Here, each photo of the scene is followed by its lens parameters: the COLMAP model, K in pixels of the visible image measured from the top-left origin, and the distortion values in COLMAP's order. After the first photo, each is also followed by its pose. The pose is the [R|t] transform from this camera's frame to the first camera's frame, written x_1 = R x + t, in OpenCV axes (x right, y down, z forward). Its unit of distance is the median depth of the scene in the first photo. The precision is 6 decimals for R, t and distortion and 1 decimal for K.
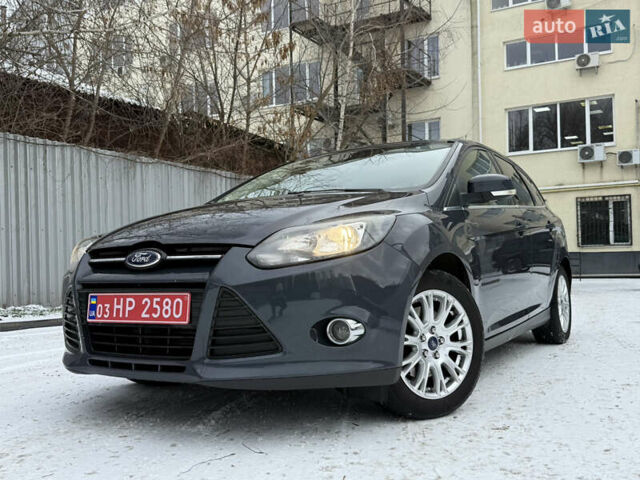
lens RADIAL K [[628.3, 0, 320.0], [0, 628.3, 240.0], [0, 0, 1]] dist [0.133919, -0.303713]
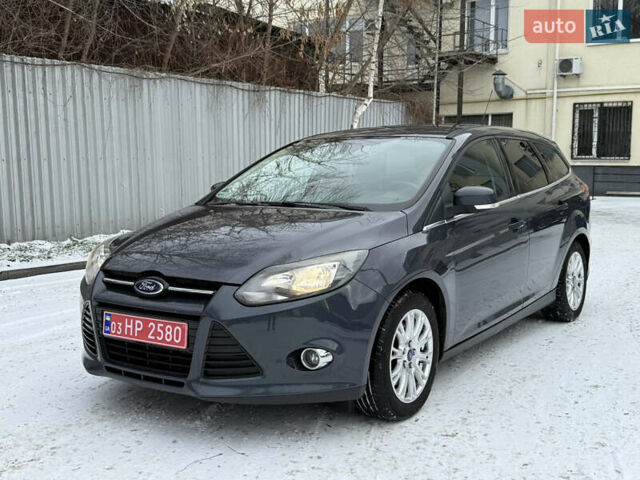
lens RADIAL K [[753.7, 0, 320.0], [0, 753.7, 240.0], [0, 0, 1]] dist [0.175562, -0.422194]
pose [[0.998114, 0.025691, -0.055749, 0.104720], [-0.017181, 0.988826, 0.148080, -0.247421], [0.058931, -0.146843, 0.987403, -0.331157]]
